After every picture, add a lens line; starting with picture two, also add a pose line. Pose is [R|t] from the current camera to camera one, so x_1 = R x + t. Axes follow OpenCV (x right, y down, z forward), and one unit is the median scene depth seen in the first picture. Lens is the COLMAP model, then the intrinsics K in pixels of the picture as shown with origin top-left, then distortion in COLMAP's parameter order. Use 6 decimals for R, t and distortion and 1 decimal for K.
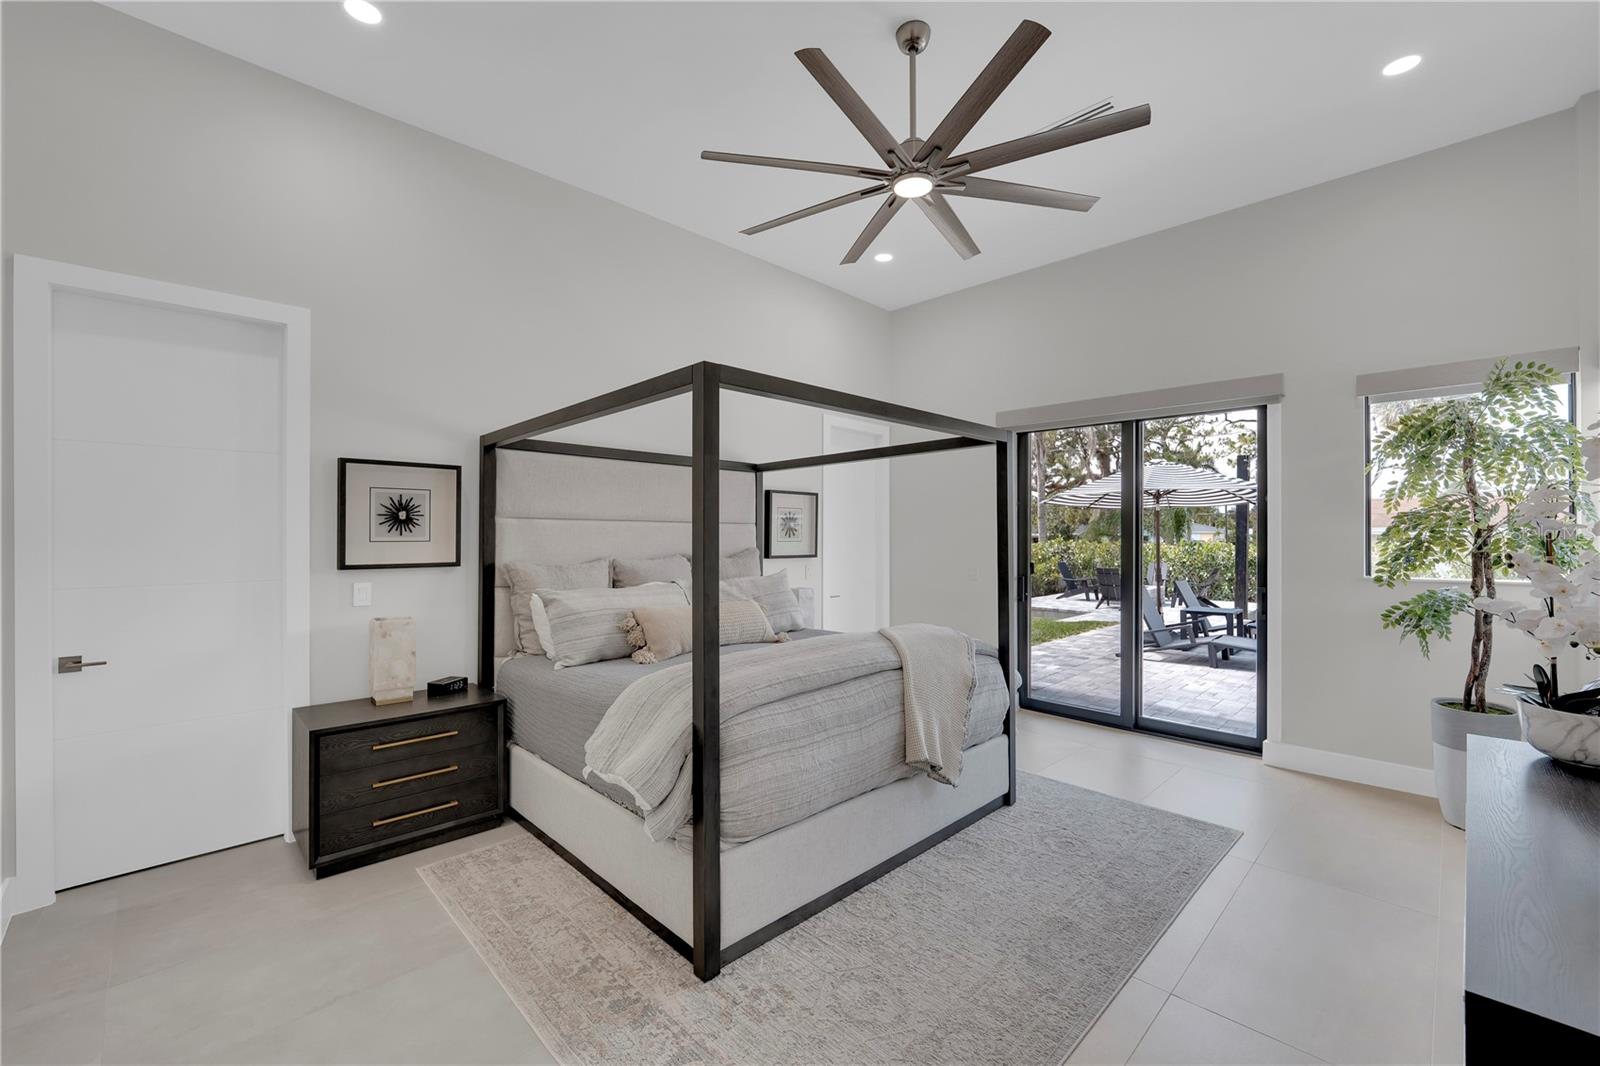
lens RADIAL K [[650.9, 0, 801.8], [0, 650.9, 537.8], [0, 0, 1]] dist [-0.005437, -0.002390]
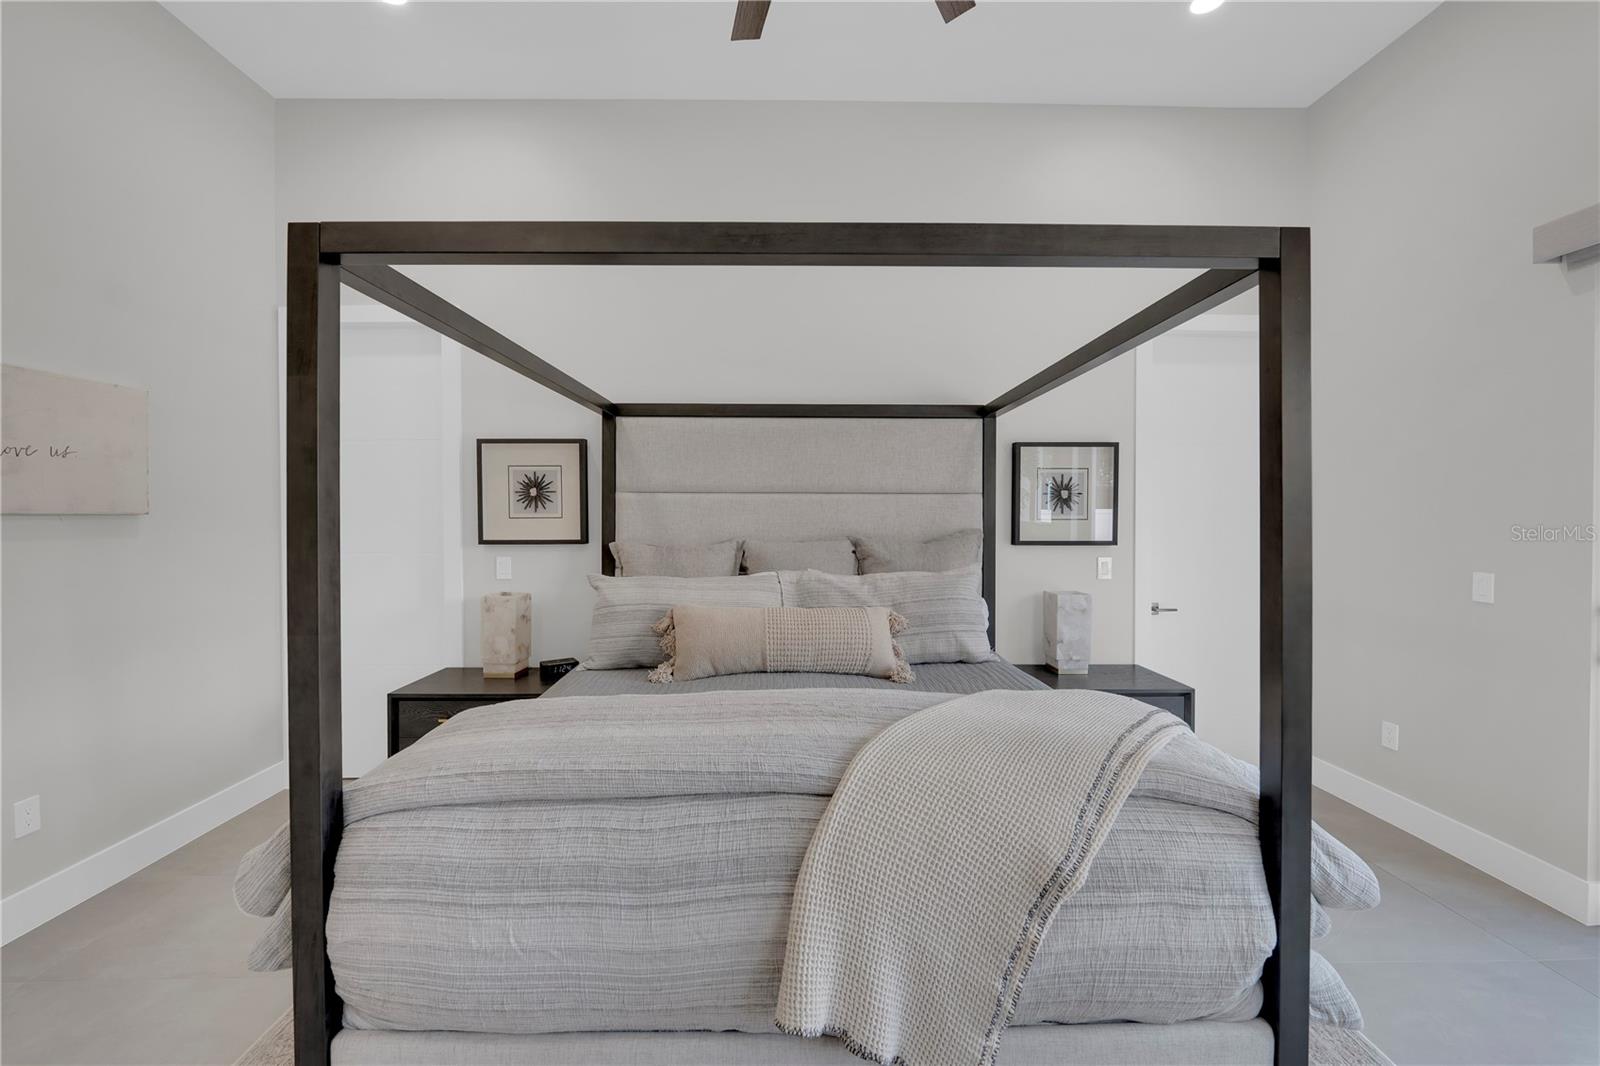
lens RADIAL K [[650.9, 0, 800.2], [0, 650.9, 519.7], [0, 0, 1]] dist [-0.005437, -0.002390]
pose [[0.726283, 0.005010, -0.687377, 0.390228], [0.000234, 0.999972, 0.007535, 0.001126], [0.687395, -0.005634, 0.726262, 0.562207]]
